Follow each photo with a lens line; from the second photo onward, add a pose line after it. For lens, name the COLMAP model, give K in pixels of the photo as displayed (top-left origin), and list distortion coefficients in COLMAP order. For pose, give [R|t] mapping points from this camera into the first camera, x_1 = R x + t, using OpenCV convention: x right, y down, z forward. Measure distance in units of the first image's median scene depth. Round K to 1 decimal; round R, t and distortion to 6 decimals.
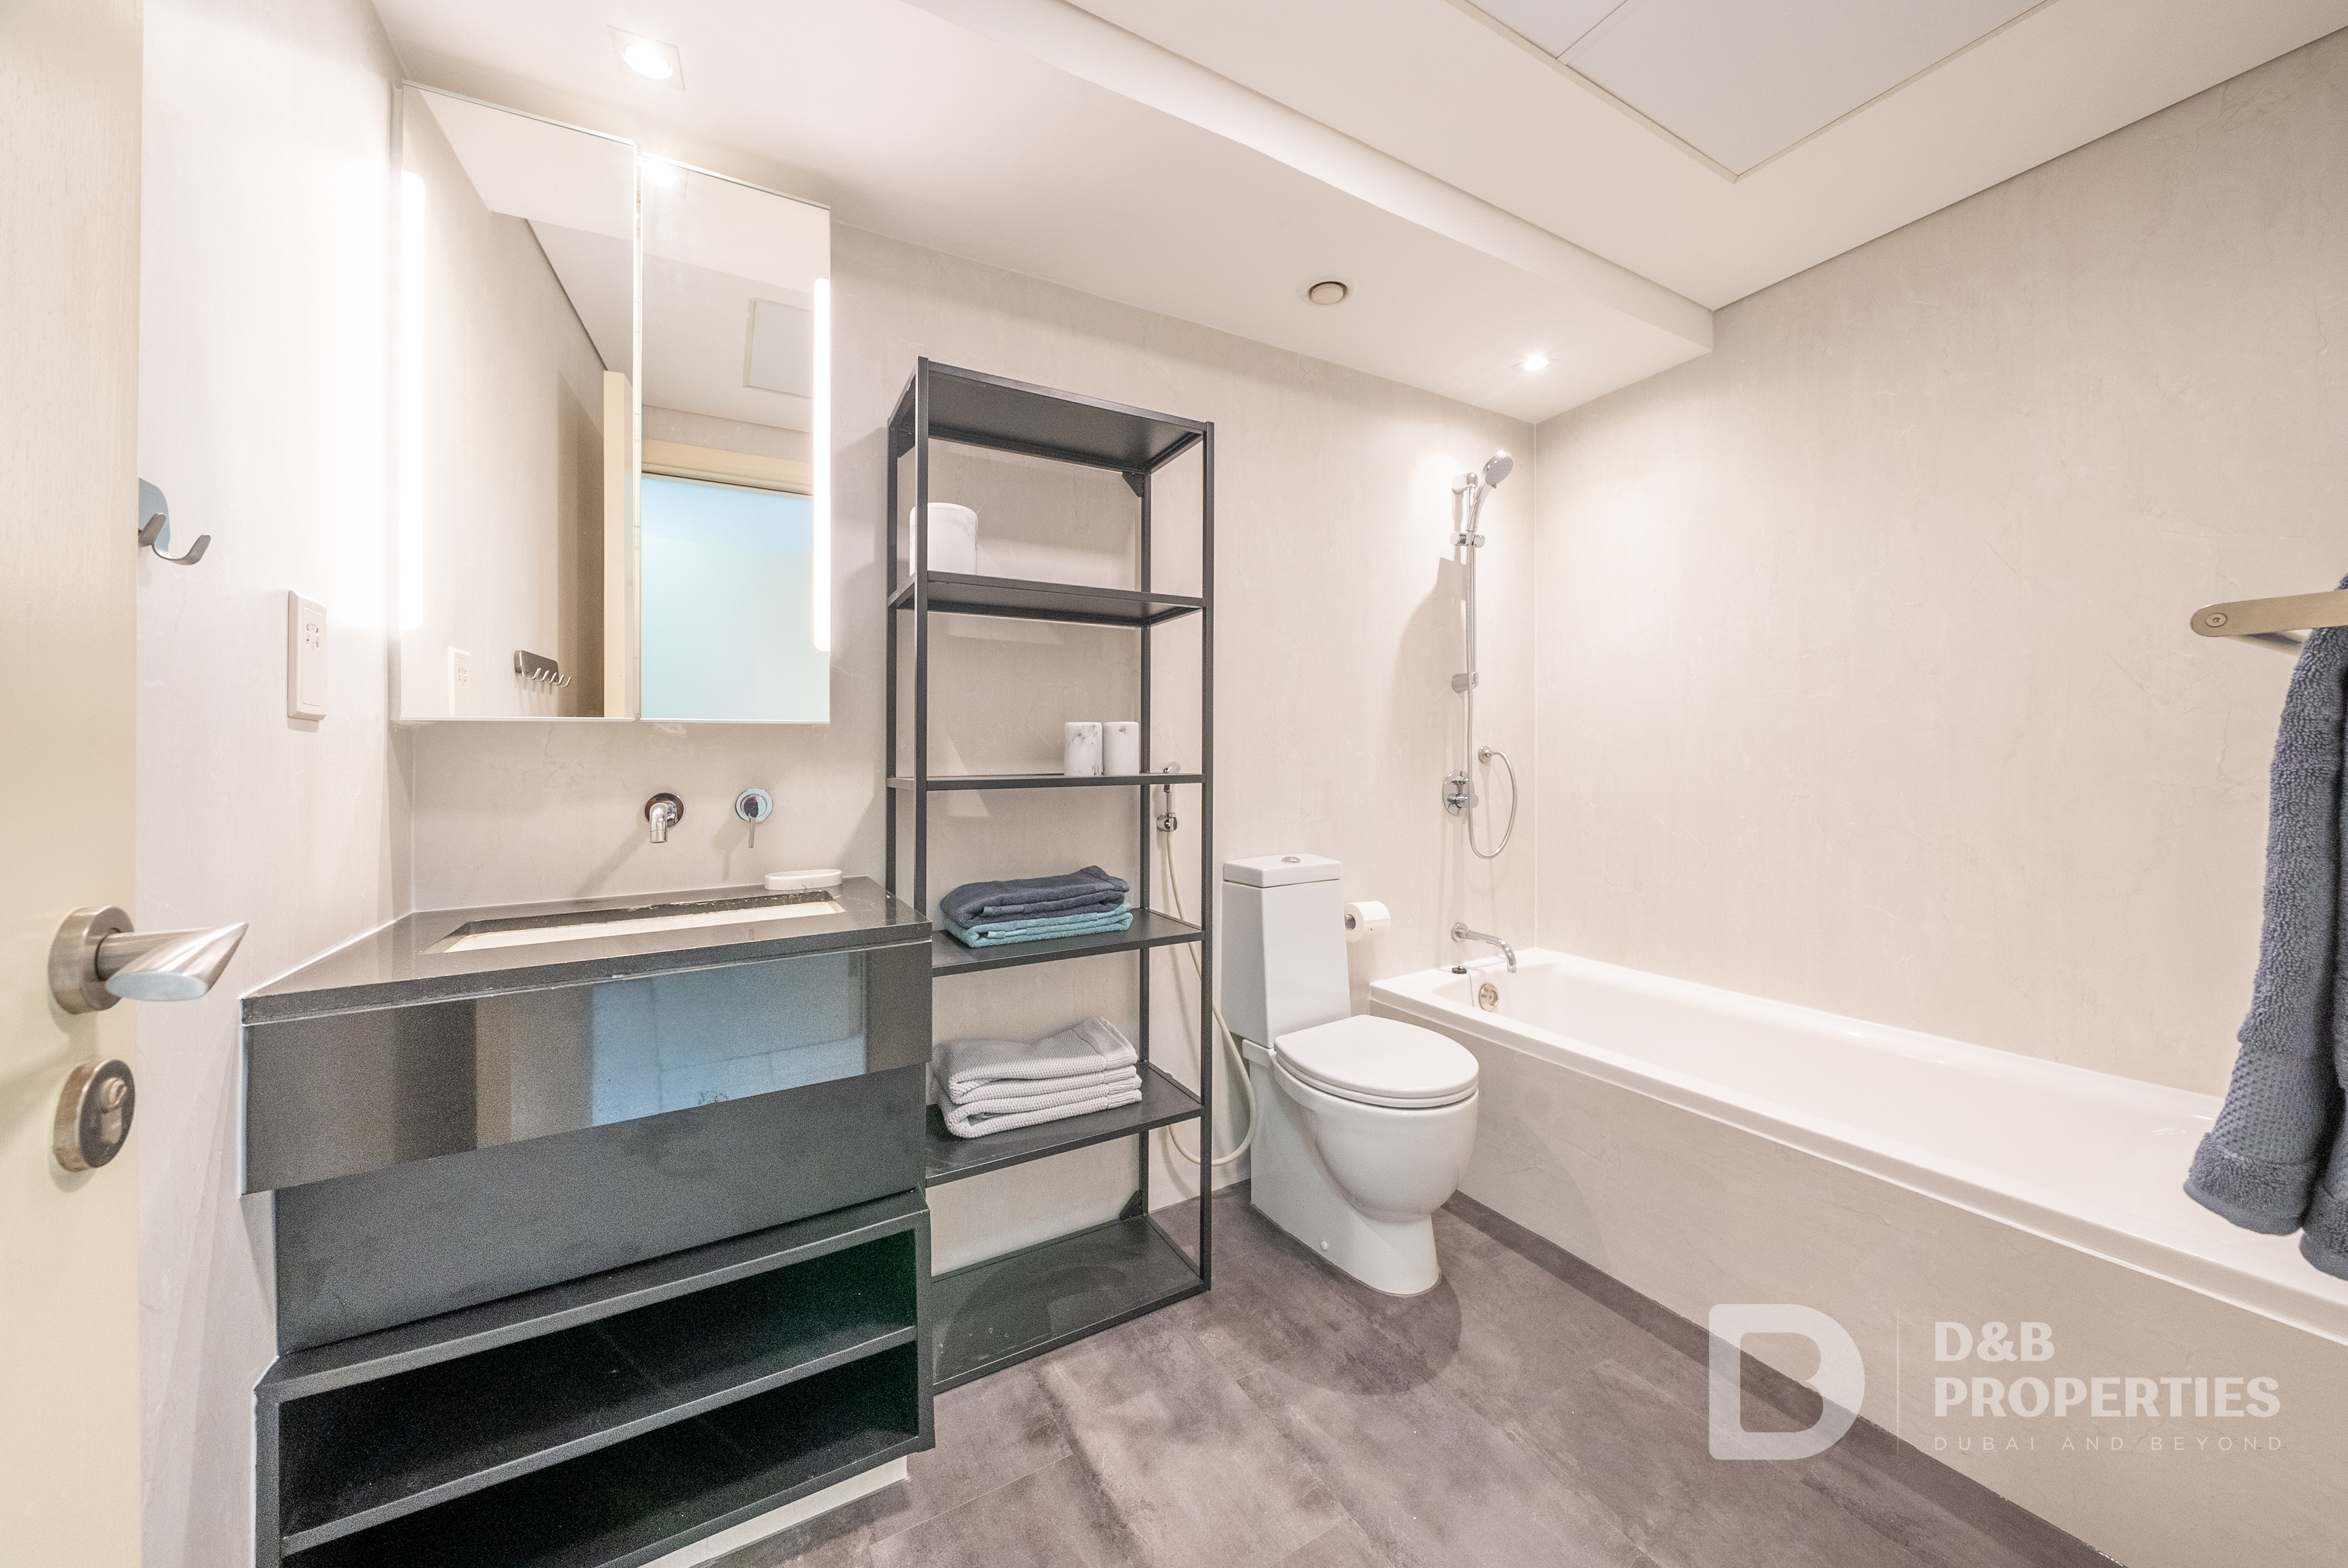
lens RADIAL K [[810.2, 0, 1174.9], [0, 810.2, 745.9], [0, 0, 1]] dist [-0.003498, -0.000365]
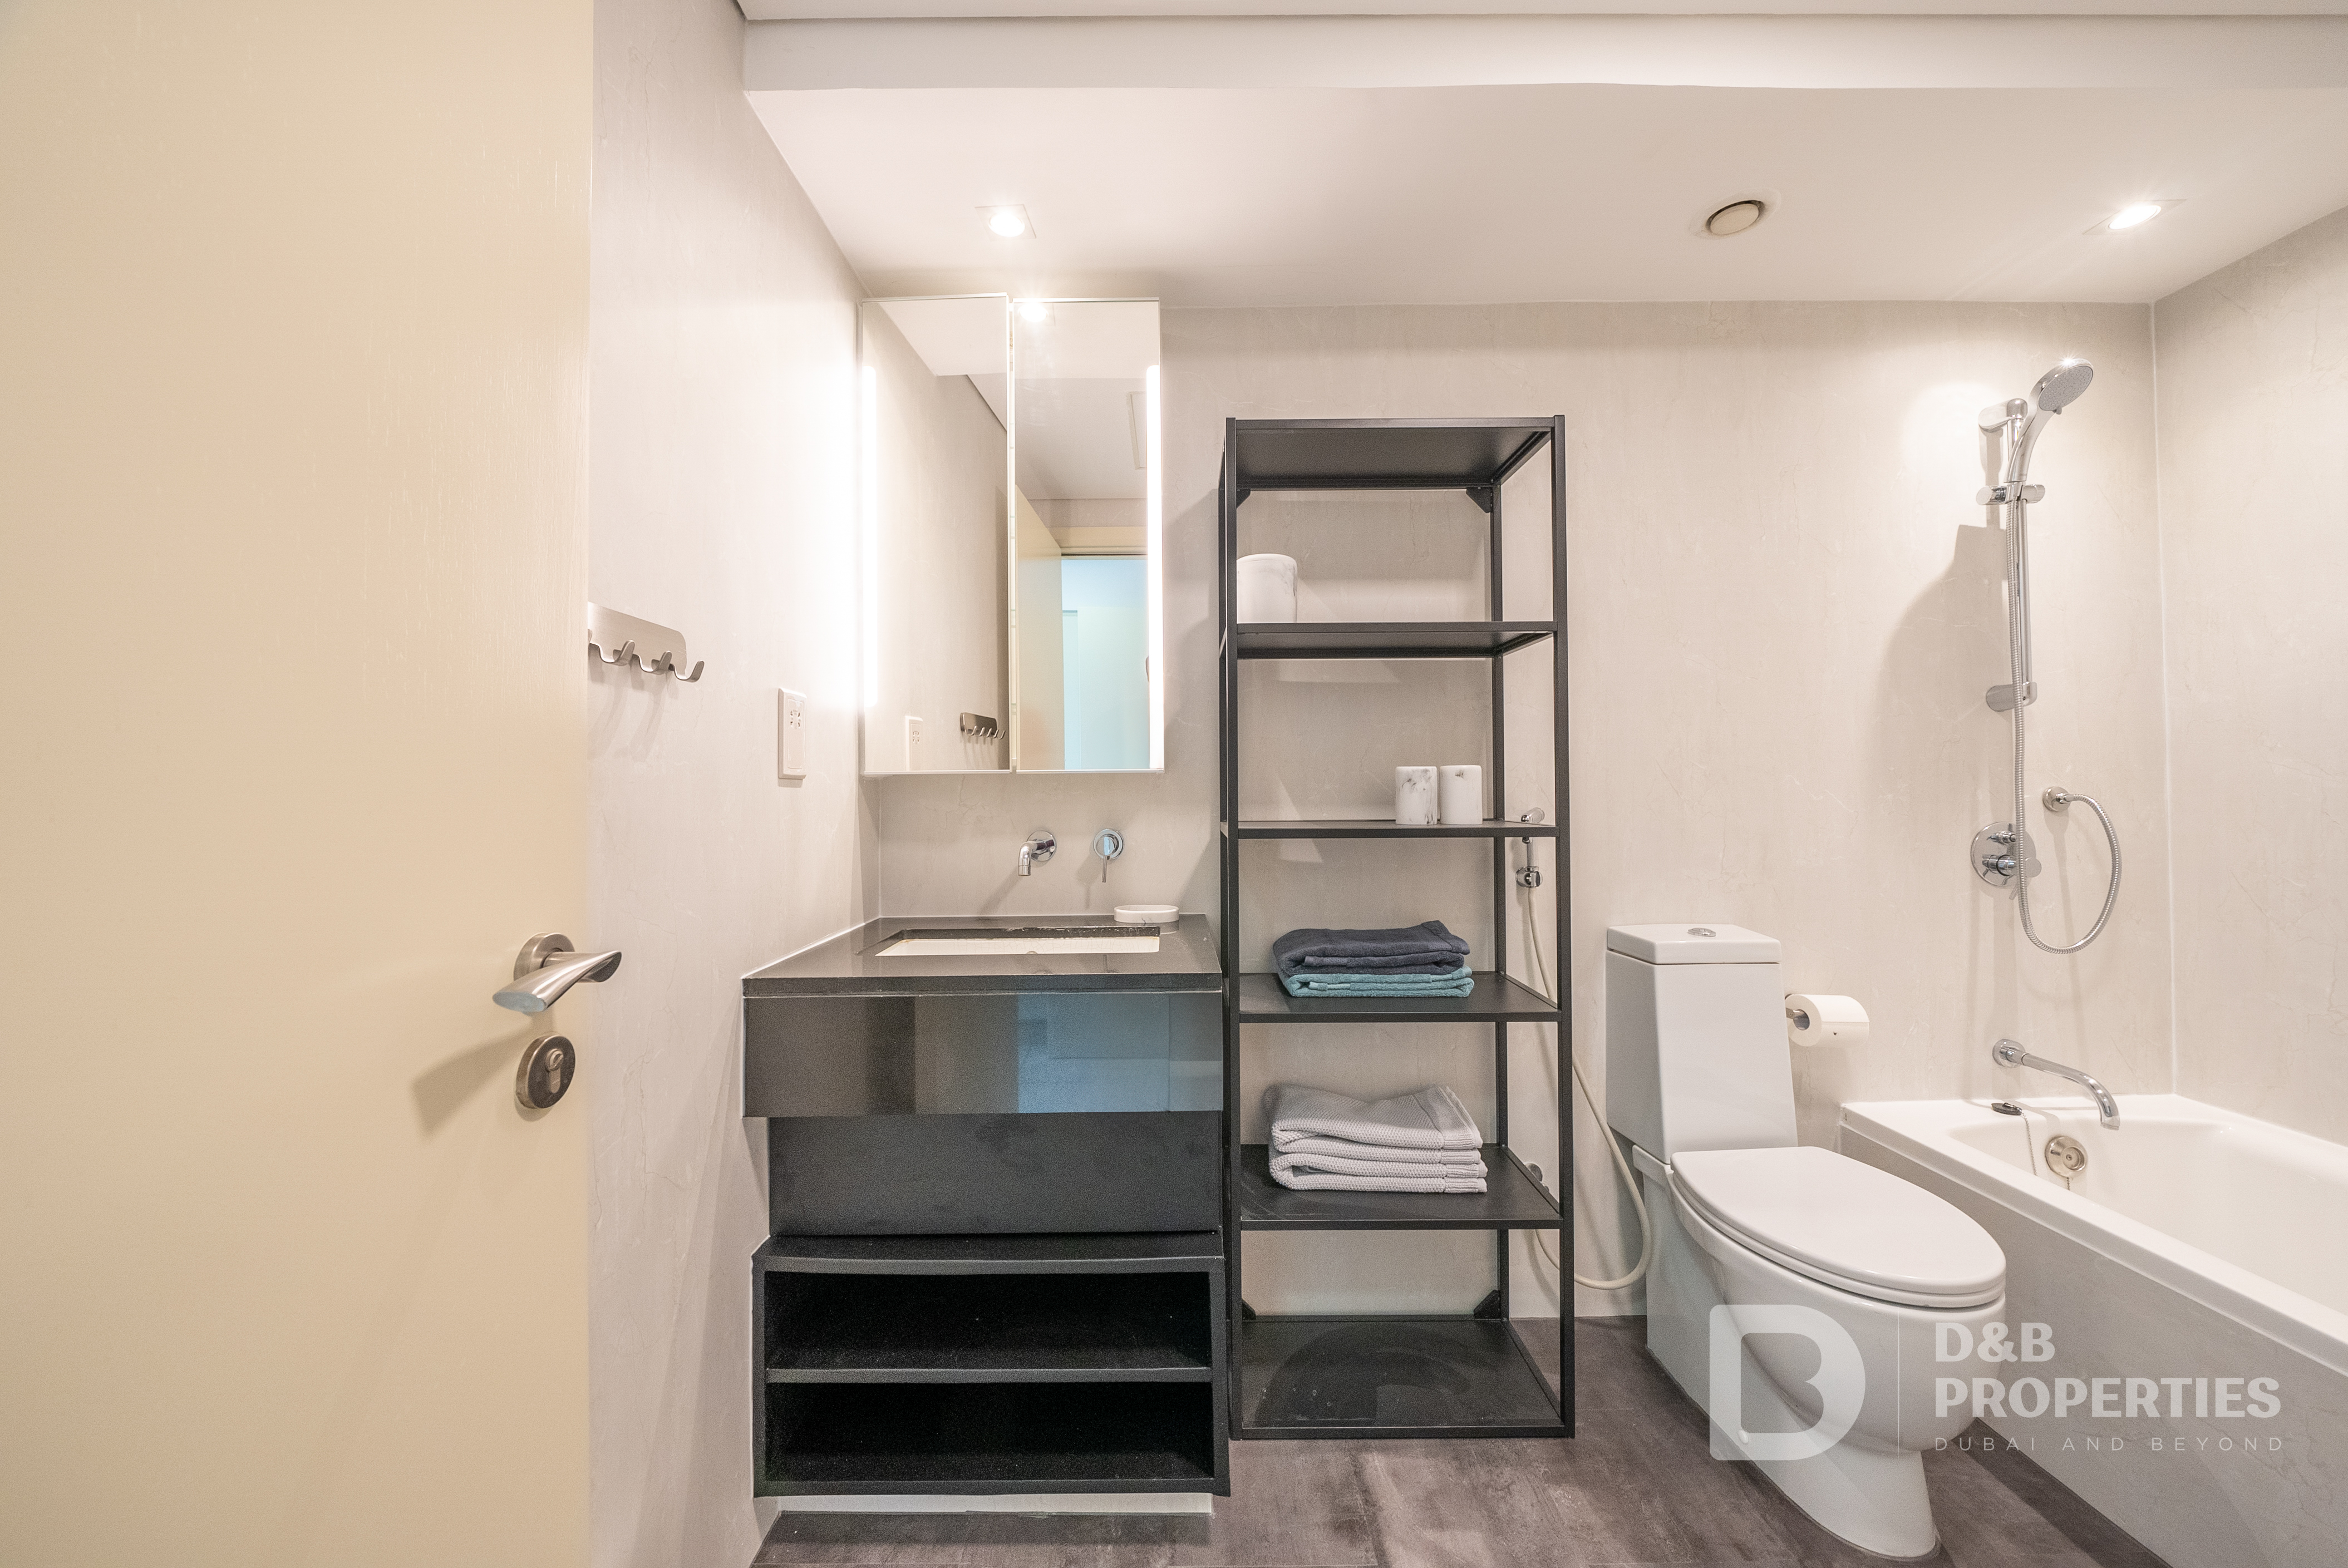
lens RADIAL K [[807.1, 0, 1171.9], [0, 807.1, 763.3], [0, 0, 1]] dist [-0.003997, -0.000302]
pose [[0.871818, -0.008954, -0.489747, 0.096321], [0.003096, 0.999914, -0.012771, -0.021854], [0.489819, 0.009618, 0.871771, 0.057793]]
